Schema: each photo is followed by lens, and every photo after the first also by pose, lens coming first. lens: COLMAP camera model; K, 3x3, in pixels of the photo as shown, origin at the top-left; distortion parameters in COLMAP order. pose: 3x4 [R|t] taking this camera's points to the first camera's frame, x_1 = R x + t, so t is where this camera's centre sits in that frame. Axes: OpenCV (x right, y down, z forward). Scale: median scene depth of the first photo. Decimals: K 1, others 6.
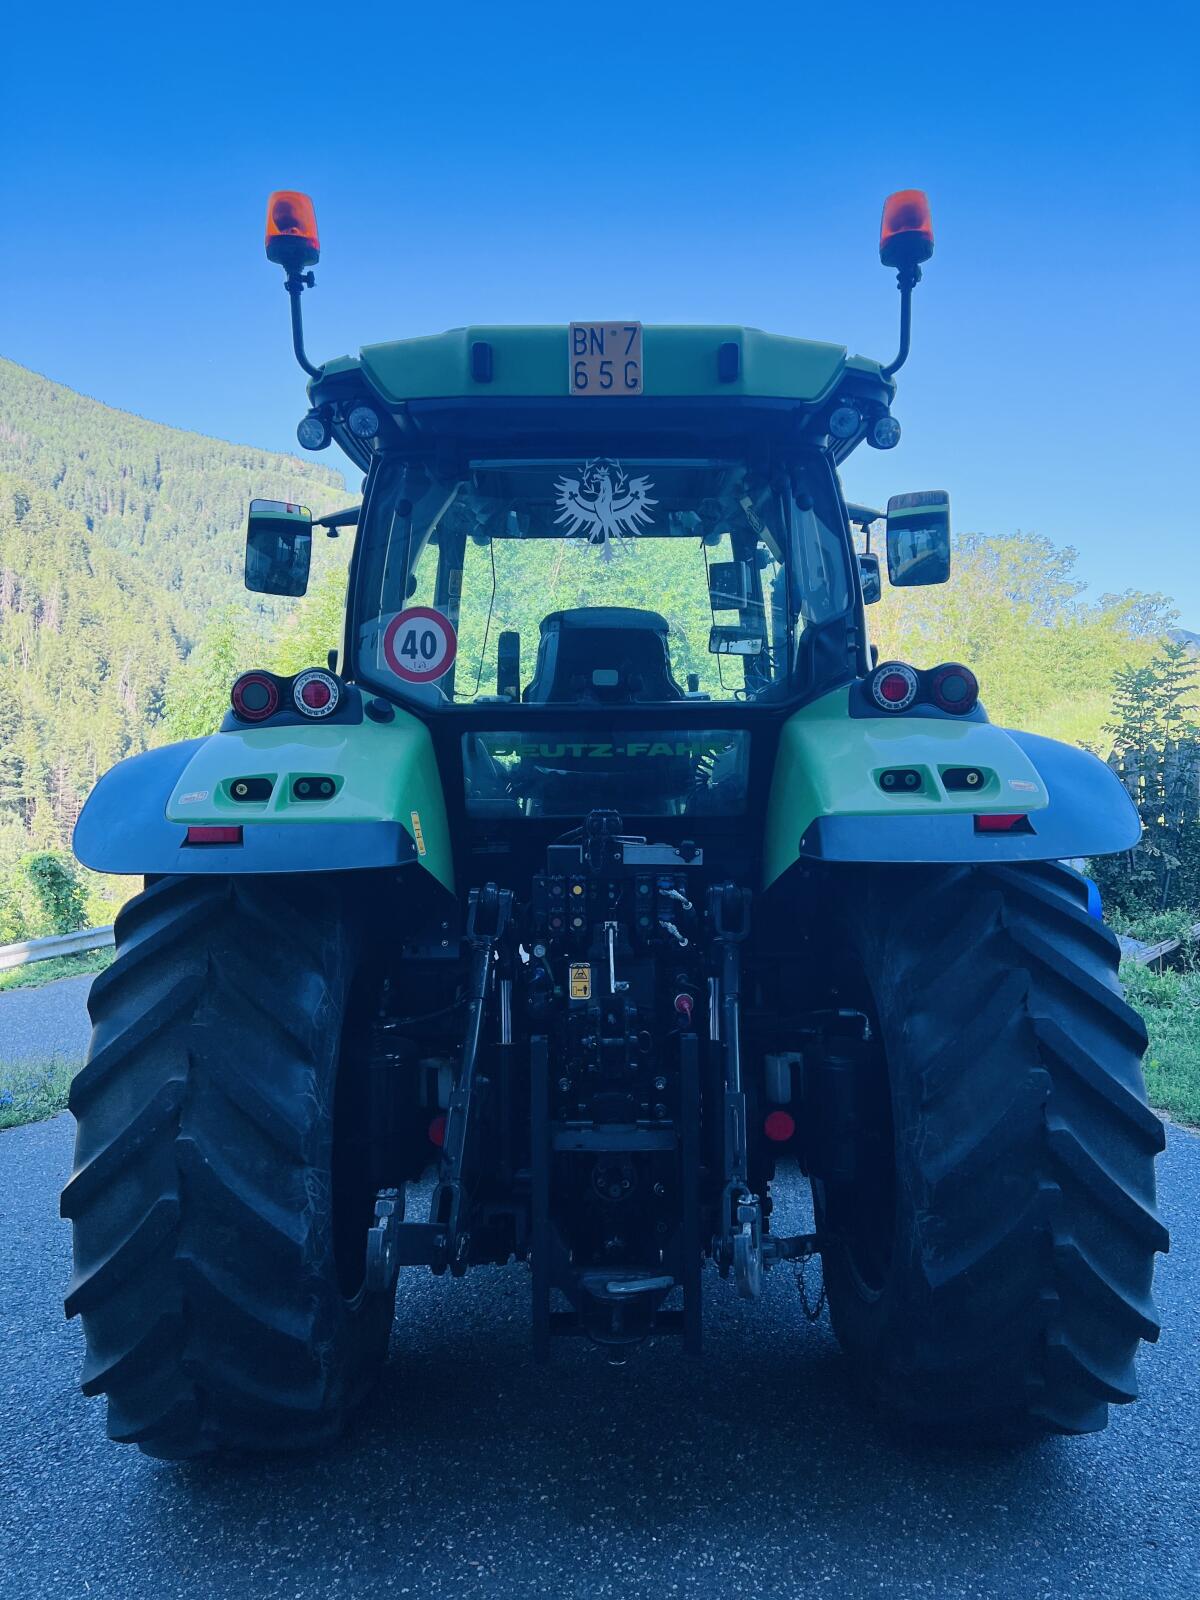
lens RADIAL K [[1194.0, 0, 599.1], [0, 1194.0, 803.2], [0, 0, 1]] dist [0.041225, -0.046135]
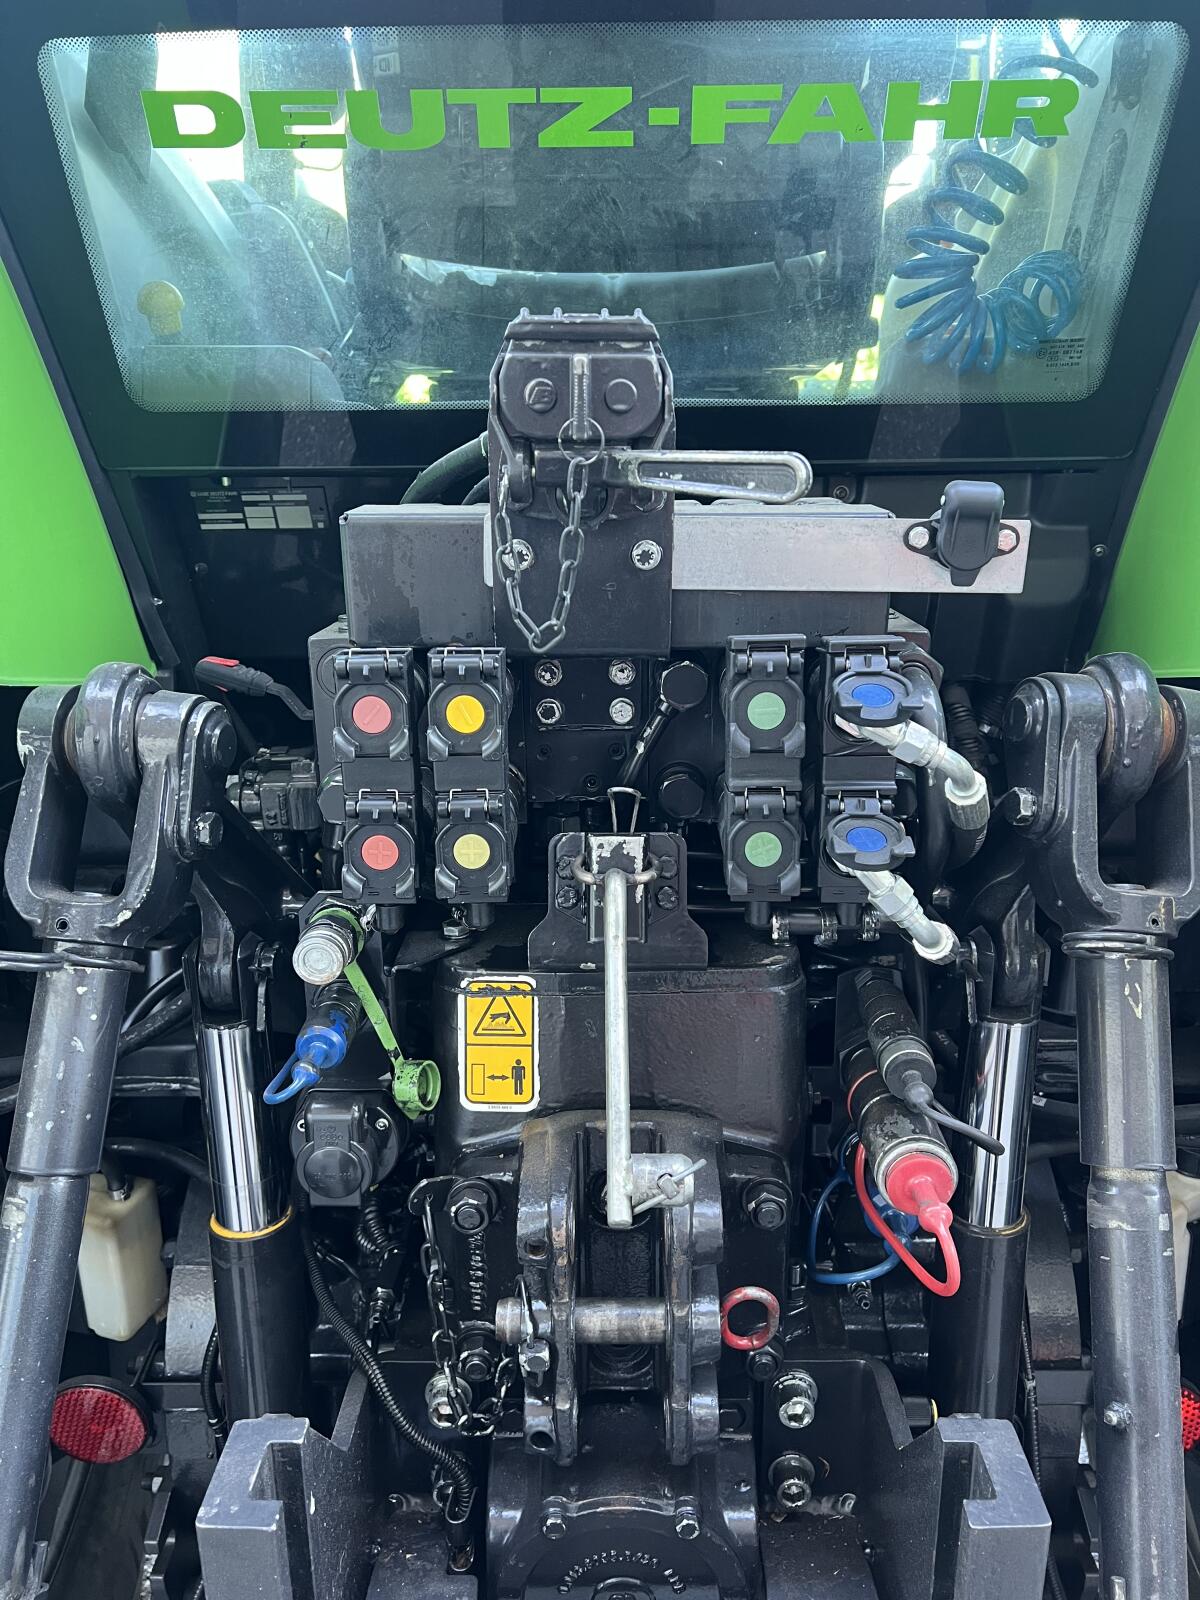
lens RADIAL K [[1194.0, 0, 596.3], [0, 1194.0, 801.5], [0, 0, 1]] dist [0.041225, -0.046135]
pose [[0.999619, 0.005914, -0.026979, 0.012052], [0.001689, 0.961889, 0.273435, 0.027382], [0.027567, -0.273376, 0.961512, 0.769457]]
